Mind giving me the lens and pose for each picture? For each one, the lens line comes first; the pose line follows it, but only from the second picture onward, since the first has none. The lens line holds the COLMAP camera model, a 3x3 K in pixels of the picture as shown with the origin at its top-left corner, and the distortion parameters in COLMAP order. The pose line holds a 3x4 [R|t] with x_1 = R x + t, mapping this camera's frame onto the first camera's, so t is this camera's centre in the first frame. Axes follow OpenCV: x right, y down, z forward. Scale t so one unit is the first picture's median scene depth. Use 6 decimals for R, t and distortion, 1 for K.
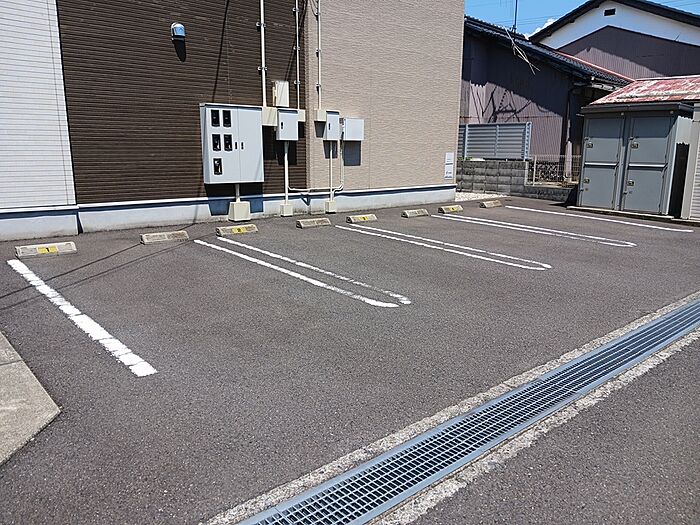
lens RADIAL K [[547.8, 0, 350.0], [0, 547.8, 262.5], [0, 0, 1]] dist [0.063499, -0.088298]
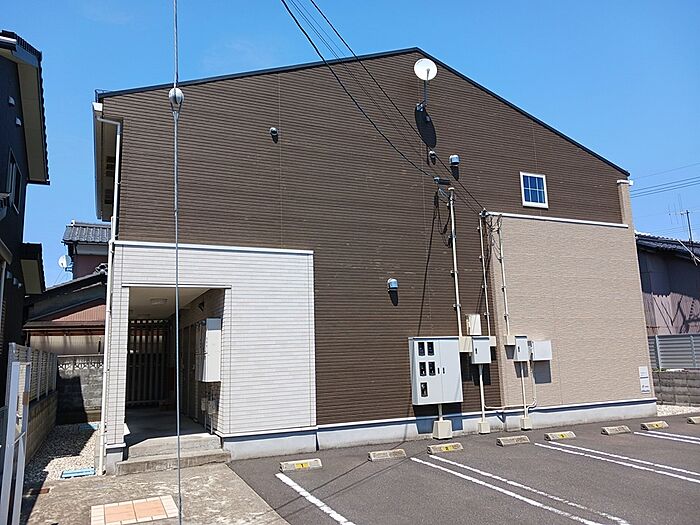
lens RADIAL K [[547.8, 0, 350.0], [0, 547.8, 262.5], [0, 0, 1]] dist [0.063499, -0.088298]
pose [[0.954618, -0.089046, -0.284211, -0.031808], [-0.020327, 0.932557, -0.360451, -0.002212], [0.297140, 0.349870, 0.888425, -0.157967]]
